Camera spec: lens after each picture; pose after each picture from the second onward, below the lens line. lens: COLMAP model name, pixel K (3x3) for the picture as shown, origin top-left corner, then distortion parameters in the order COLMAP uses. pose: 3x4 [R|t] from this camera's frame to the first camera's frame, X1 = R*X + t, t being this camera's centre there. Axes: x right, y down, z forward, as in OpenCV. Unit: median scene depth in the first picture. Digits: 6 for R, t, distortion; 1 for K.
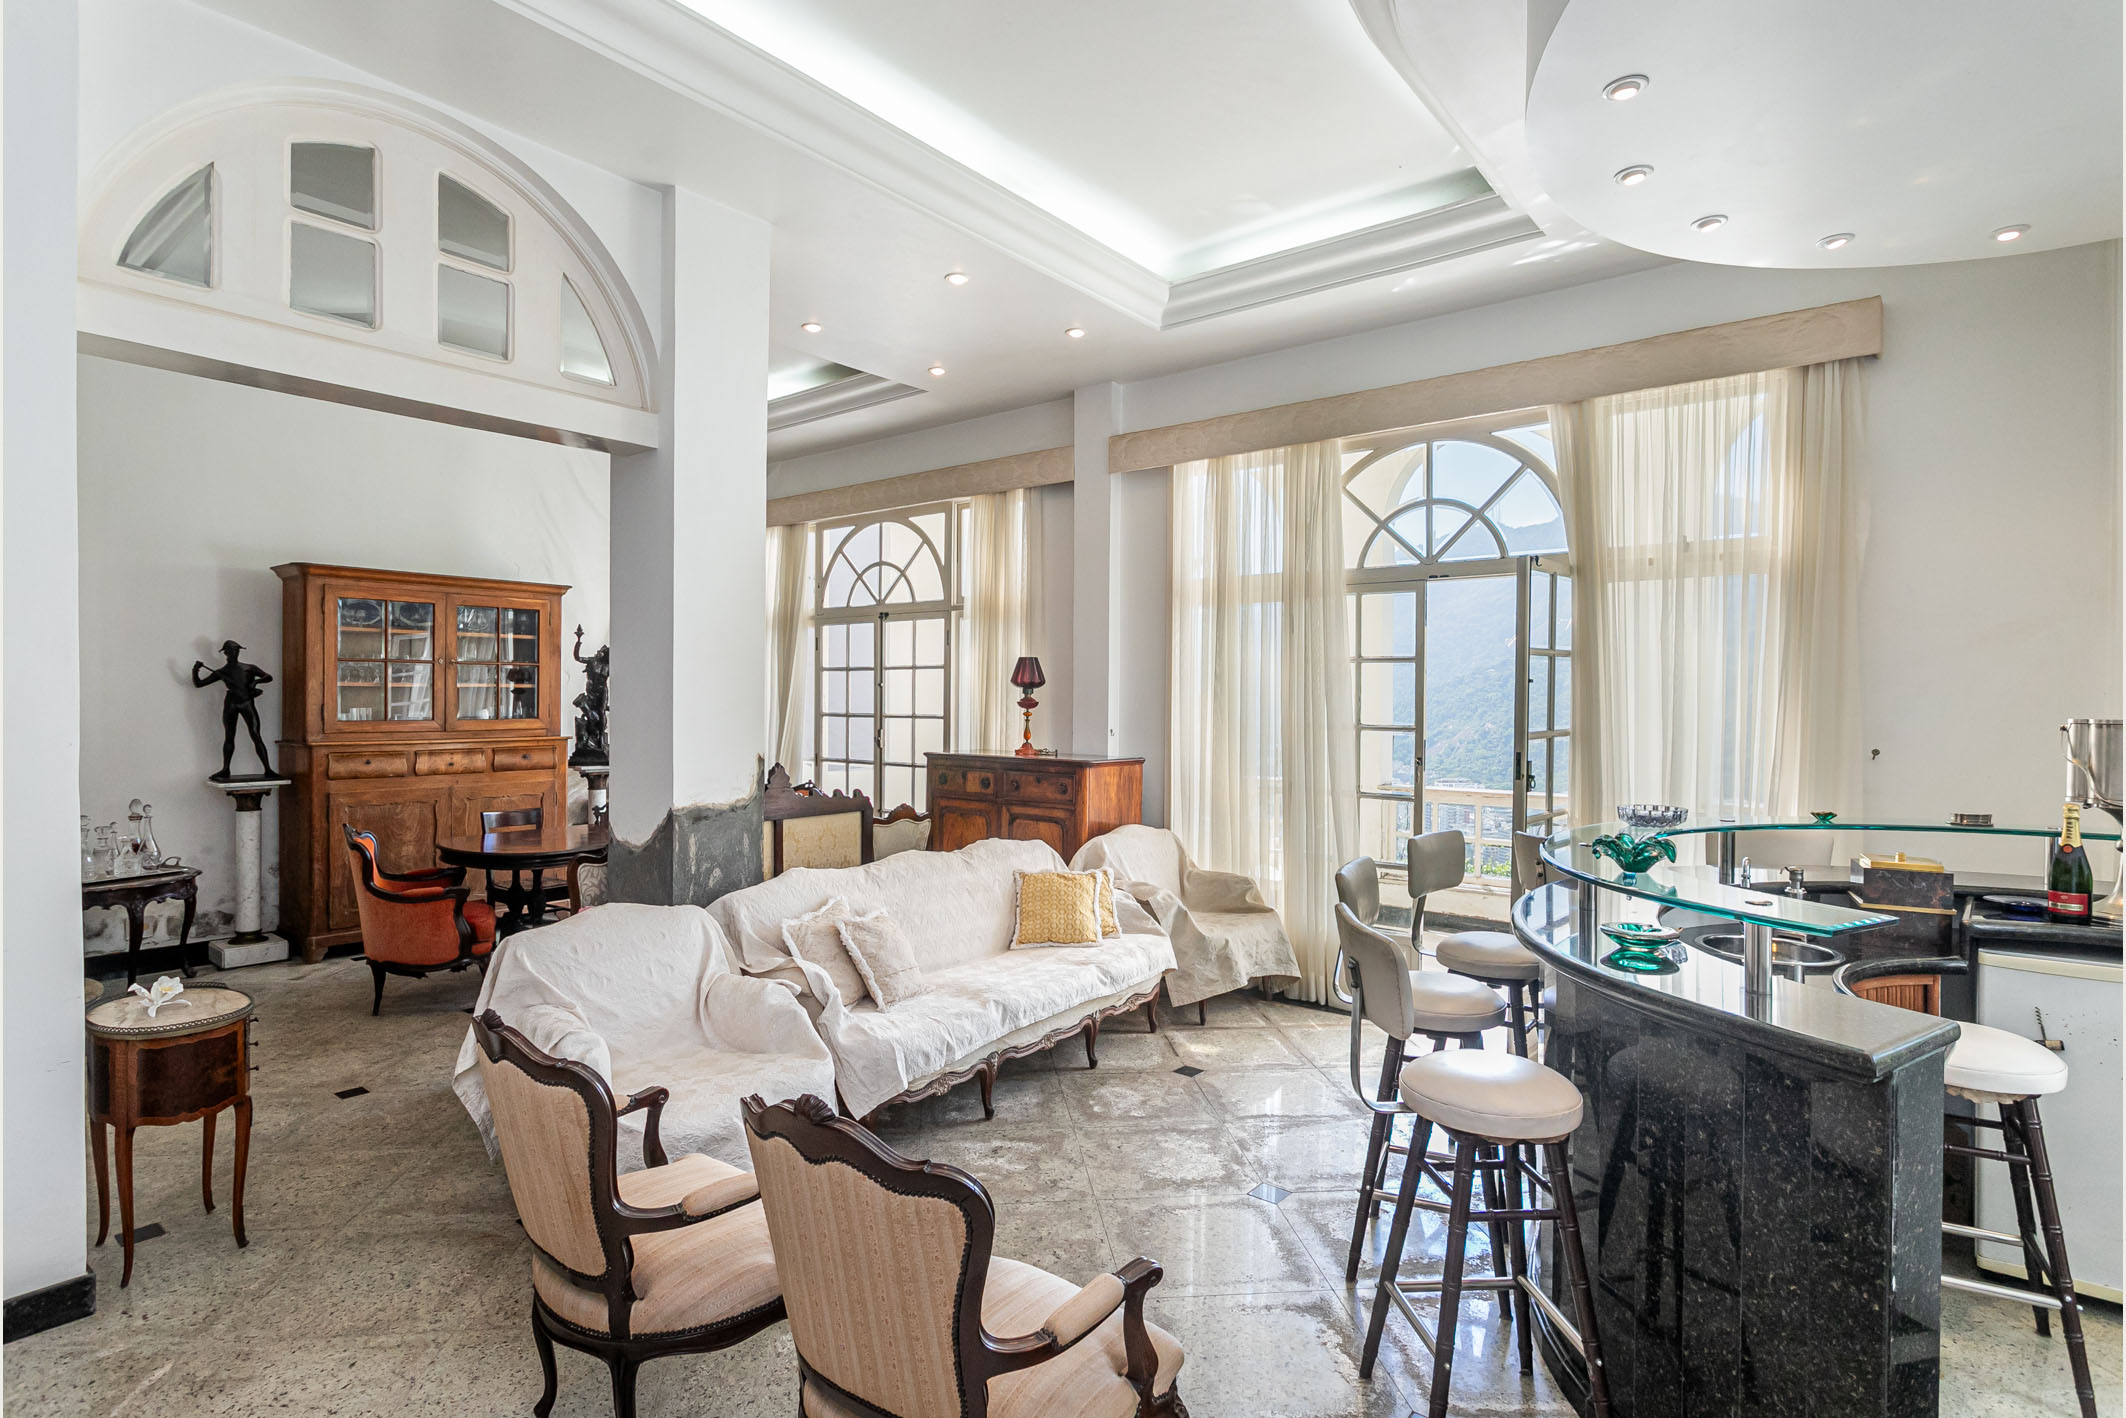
lens RADIAL K [[1083.7, 0, 1062.1], [0, 1083.7, 705.3], [0, 0, 1]] dist [-0.003646, -0.000085]
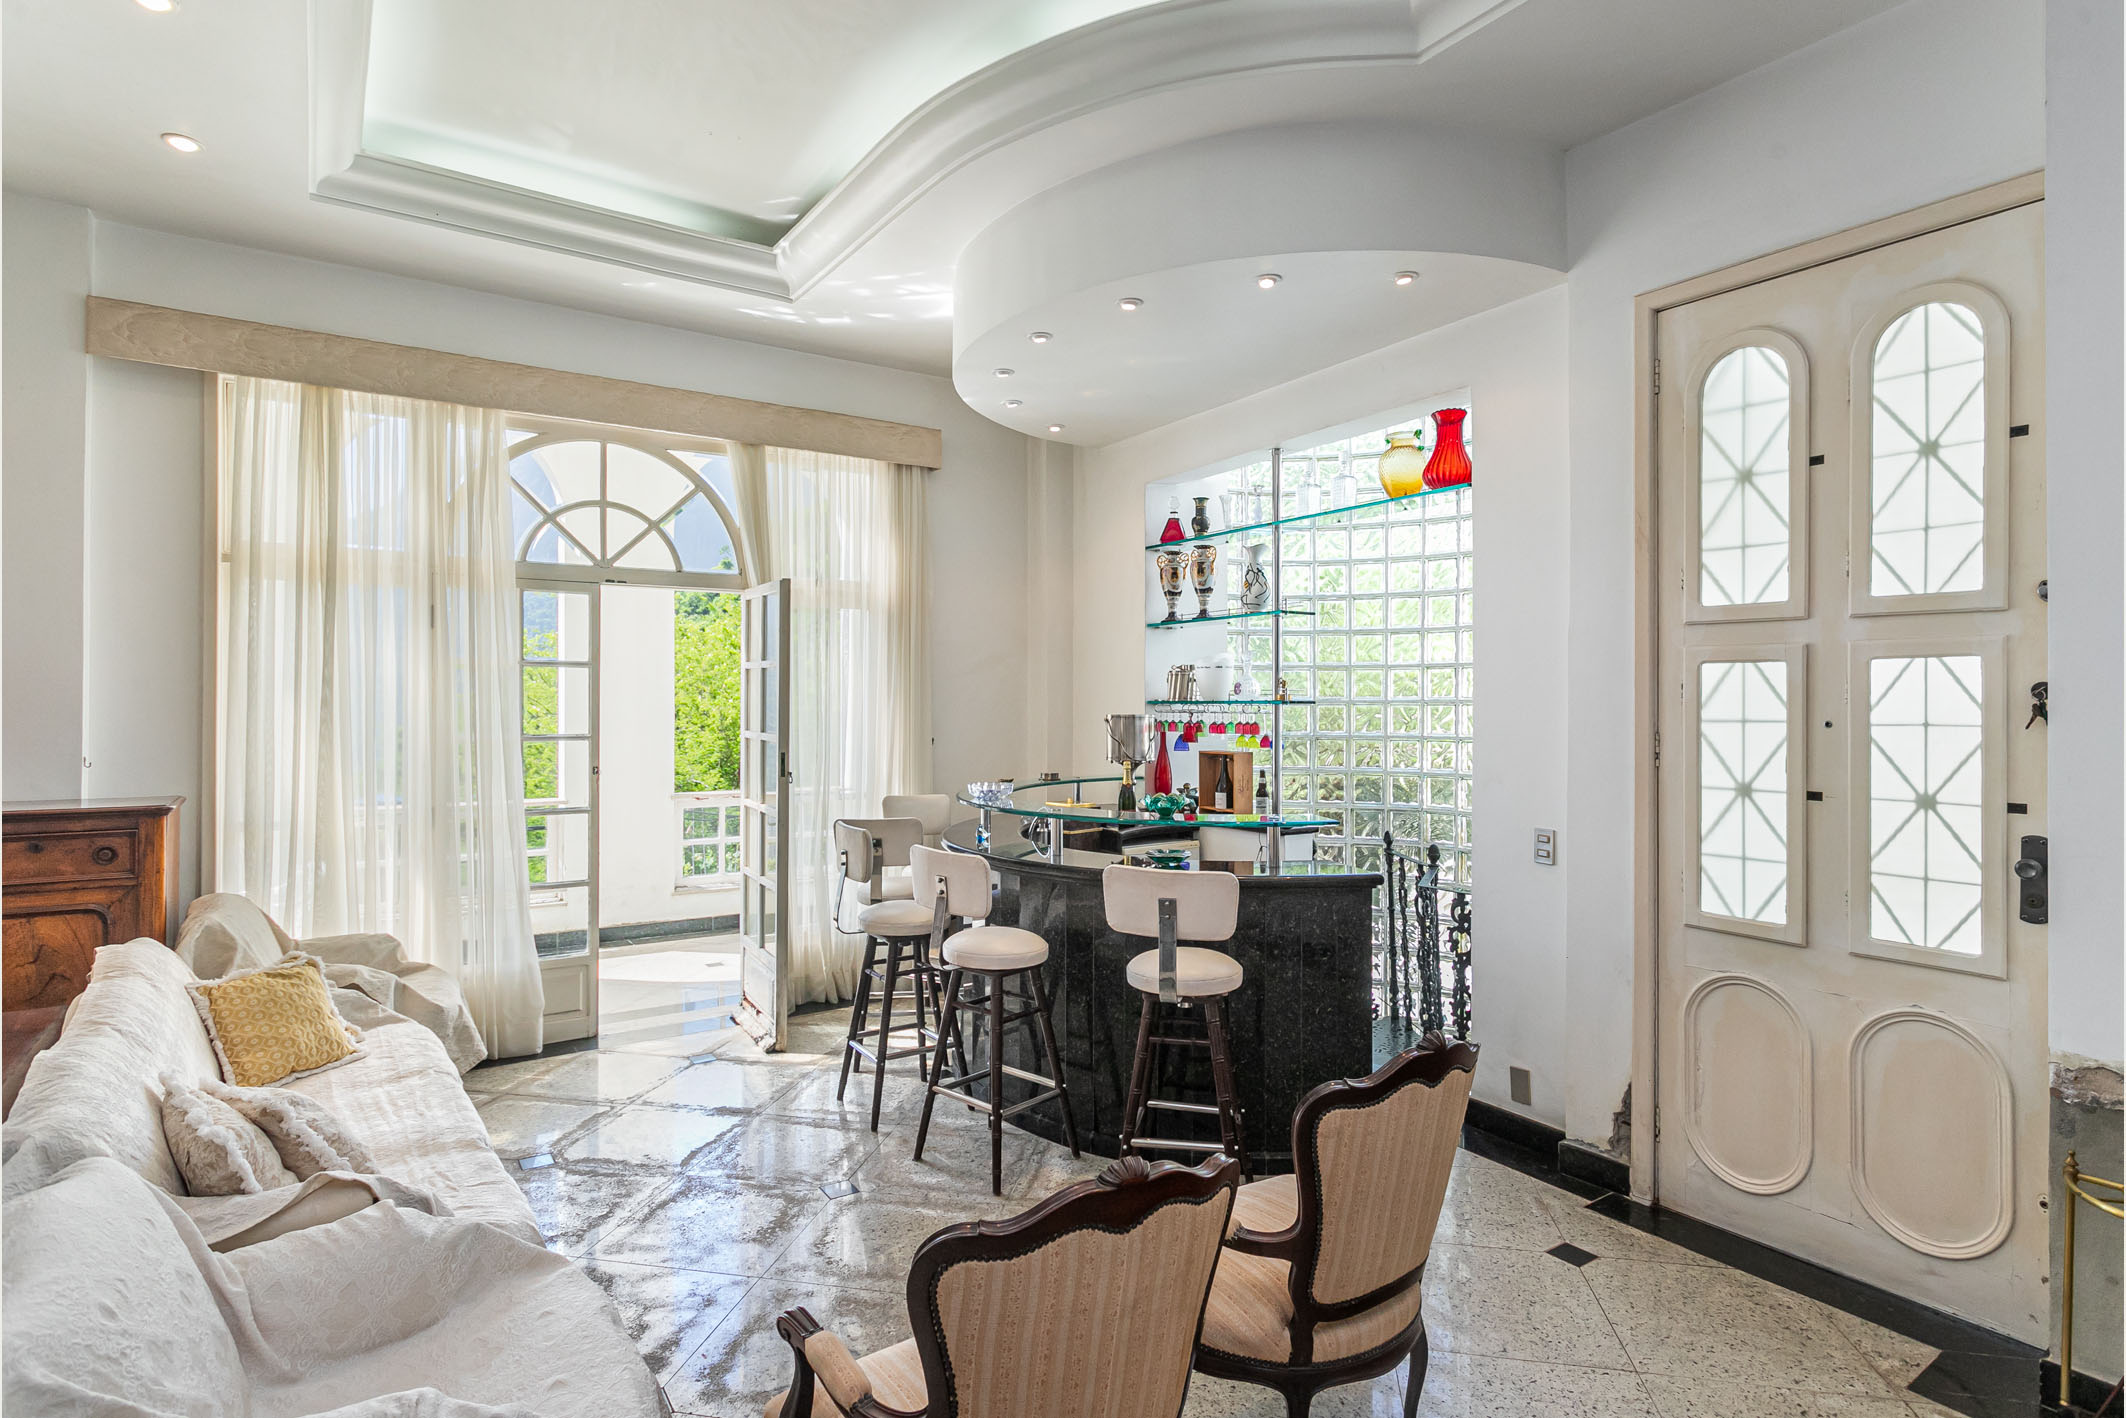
lens RADIAL K [[1083.7, 0, 1064.8], [0, 1083.7, 697.9], [0, 0, 1]] dist [-0.003646, -0.000085]
pose [[0.275968, -0.001293, 0.961166, -0.494736], [0.011897, 0.999927, -0.002071, -0.005730], [-0.961093, 0.012006, 0.275963, 0.342643]]
